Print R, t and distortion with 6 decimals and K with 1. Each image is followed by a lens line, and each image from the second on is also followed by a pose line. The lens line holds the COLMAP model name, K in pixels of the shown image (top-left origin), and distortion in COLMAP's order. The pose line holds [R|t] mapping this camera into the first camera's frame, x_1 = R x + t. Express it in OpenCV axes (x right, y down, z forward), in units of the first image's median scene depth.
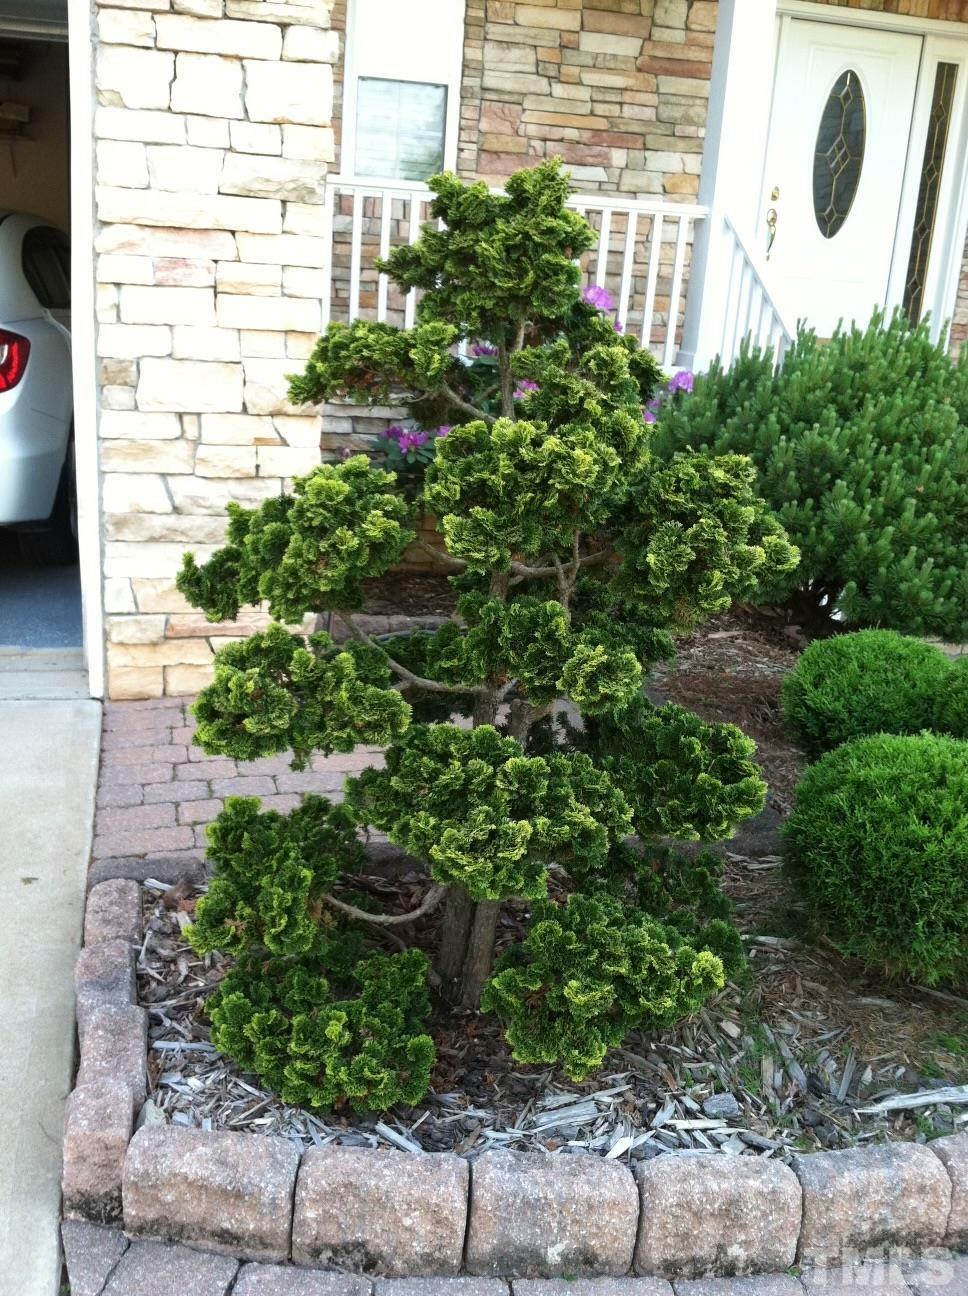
lens RADIAL K [[1245.4, 0, 479.6], [0, 1245.4, 624.2], [0, 0, 1]] dist [0.009300, -0.009734]
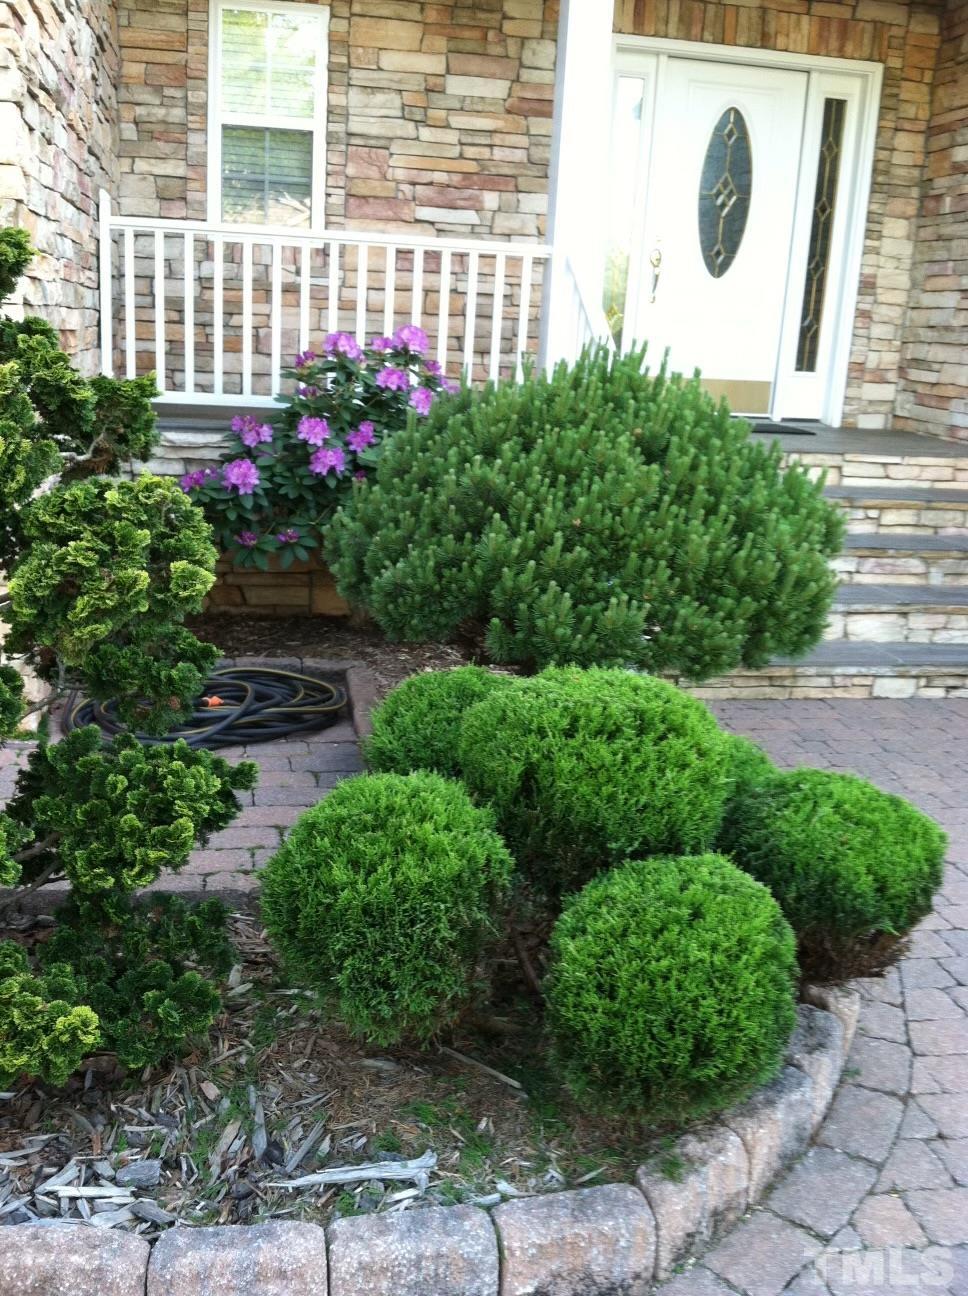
lens RADIAL K [[1212.5, 0, 447.8], [0, 1212.5, 640.5], [0, 0, 1]] dist [0.115168, -0.263199]
pose [[0.997478, 0.005039, -0.070795, 0.154232], [-0.006858, 0.999652, -0.025481, 0.003484], [0.070642, 0.025902, 0.997165, 0.029778]]
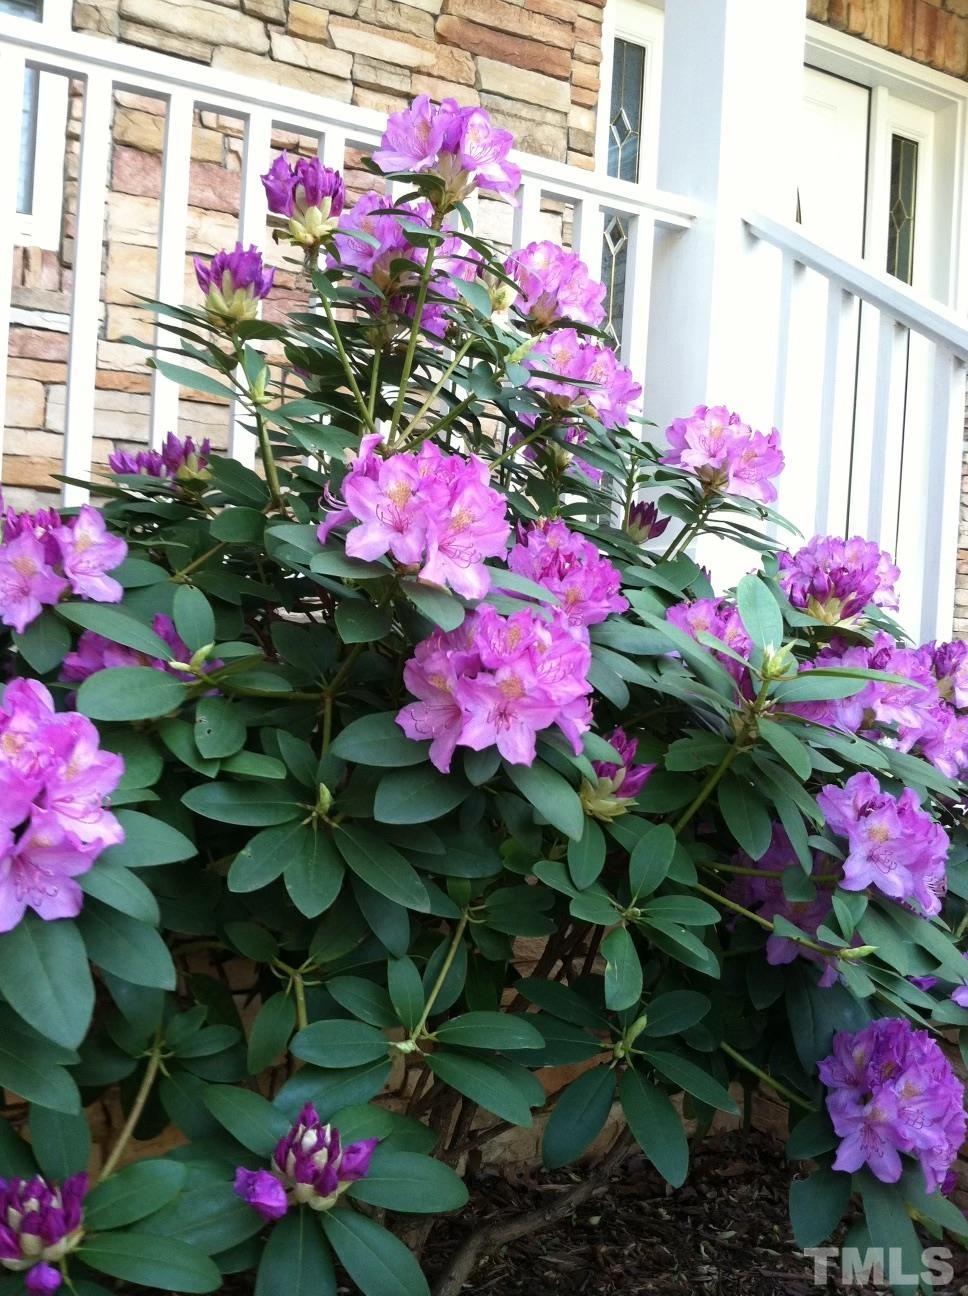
lens RADIAL K [[1212.5, 0, 447.8], [0, 1212.5, 640.5], [0, 0, 1]] dist [0.115168, -0.263199]
pose [[0.965144, -0.013793, 0.261355, -0.003014], [0.077915, 0.968474, -0.236618, -0.092905], [-0.249851, 0.248734, 0.935792, 0.606266]]
